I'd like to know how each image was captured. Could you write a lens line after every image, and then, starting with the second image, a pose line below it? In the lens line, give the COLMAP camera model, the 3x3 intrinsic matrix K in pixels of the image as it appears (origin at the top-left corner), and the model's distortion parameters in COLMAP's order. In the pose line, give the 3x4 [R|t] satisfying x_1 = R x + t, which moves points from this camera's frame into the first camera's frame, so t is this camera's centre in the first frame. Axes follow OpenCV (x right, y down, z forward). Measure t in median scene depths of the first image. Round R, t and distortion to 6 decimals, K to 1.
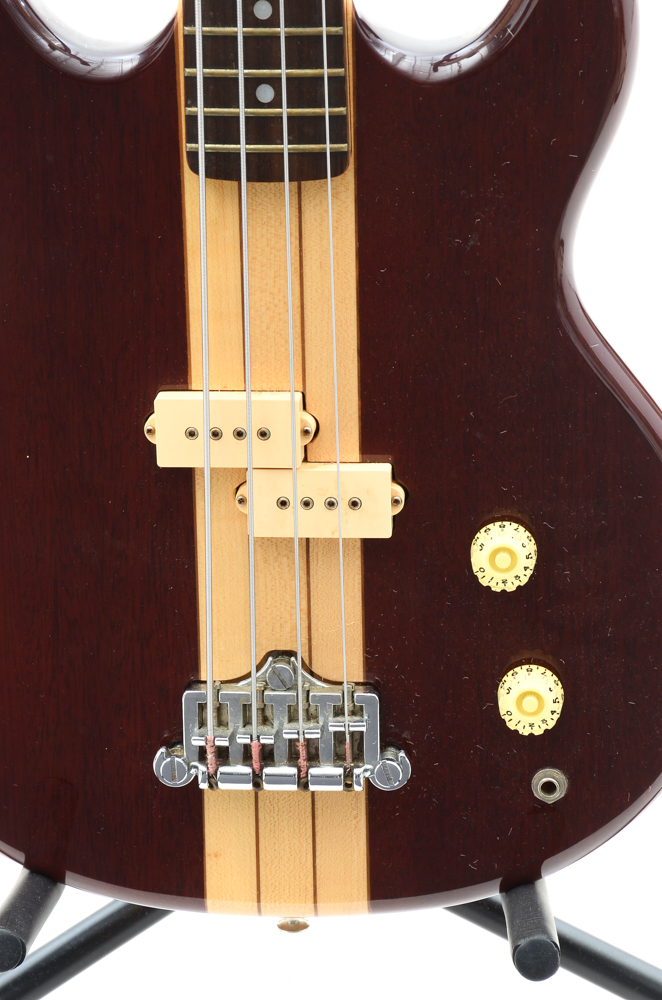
lens RADIAL K [[4435.6, 0, 343.0], [0, 4435.6, 502.4], [0, 0, 1]] dist [1.620237, -2.211205]
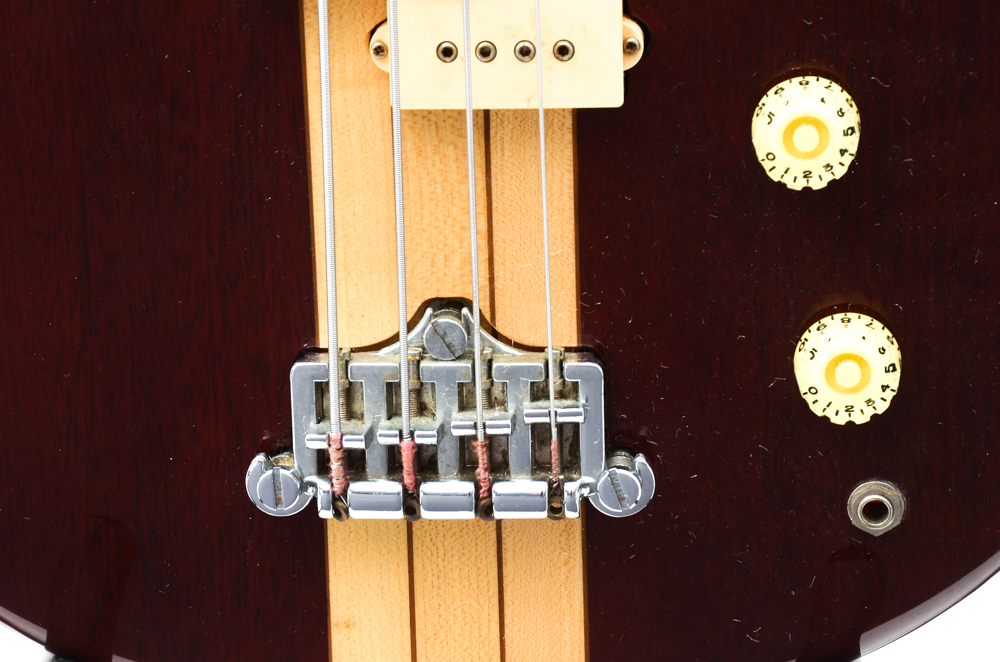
lens RADIAL K [[4435.6, 0, 498.1], [0, 4435.6, 353.6], [0, 0, 1]] dist [1.620237, -2.211205]
pose [[0.999931, -0.011145, 0.003671, -0.008993], [0.011172, 0.999909, -0.007591, 0.046130], [-0.003586, 0.007632, 0.999964, 0.373343]]
